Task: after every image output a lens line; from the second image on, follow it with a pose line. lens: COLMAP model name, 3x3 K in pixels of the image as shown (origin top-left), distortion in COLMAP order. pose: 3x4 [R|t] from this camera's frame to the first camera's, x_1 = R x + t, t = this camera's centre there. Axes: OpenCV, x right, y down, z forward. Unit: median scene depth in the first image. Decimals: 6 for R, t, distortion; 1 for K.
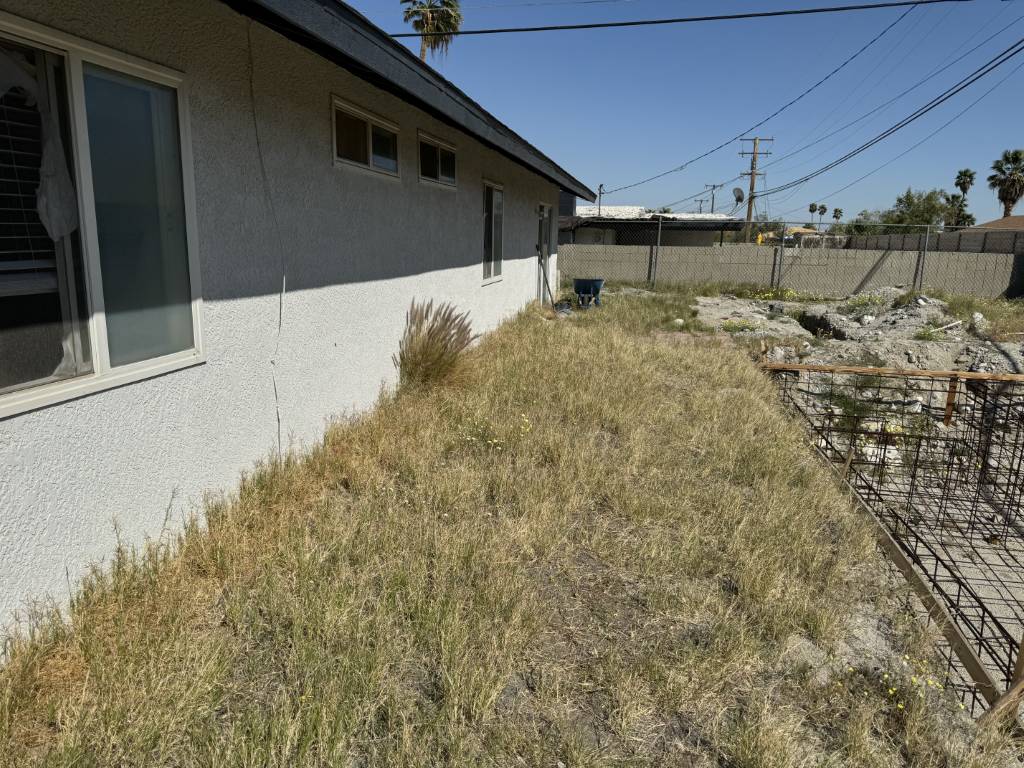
lens RADIAL K [[719.1, 0, 505.2], [0, 719.1, 386.7], [0, 0, 1]] dist [0.065565, -0.086062]
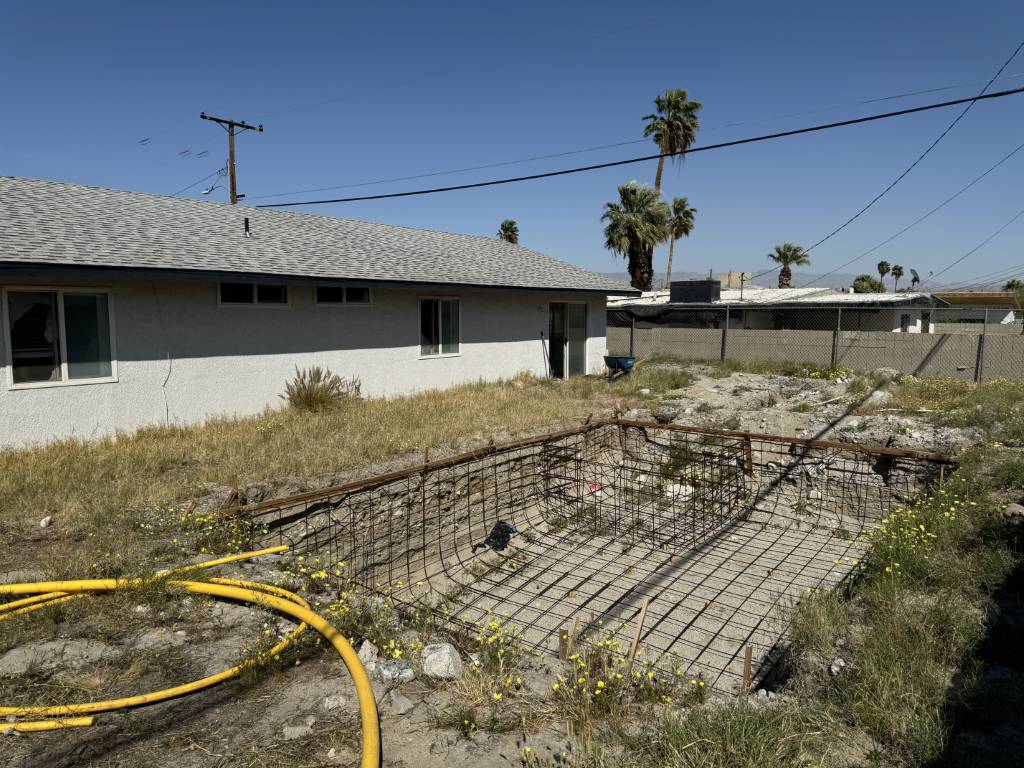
lens RADIAL K [[719.1, 0, 504.5], [0, 719.1, 385.8], [0, 0, 1]] dist [0.065565, -0.086062]
pose [[0.885937, 0.030640, -0.462793, 2.115394], [-0.079333, 0.993121, -0.086117, 0.100430], [0.456971, 0.113009, 0.882273, -0.785979]]
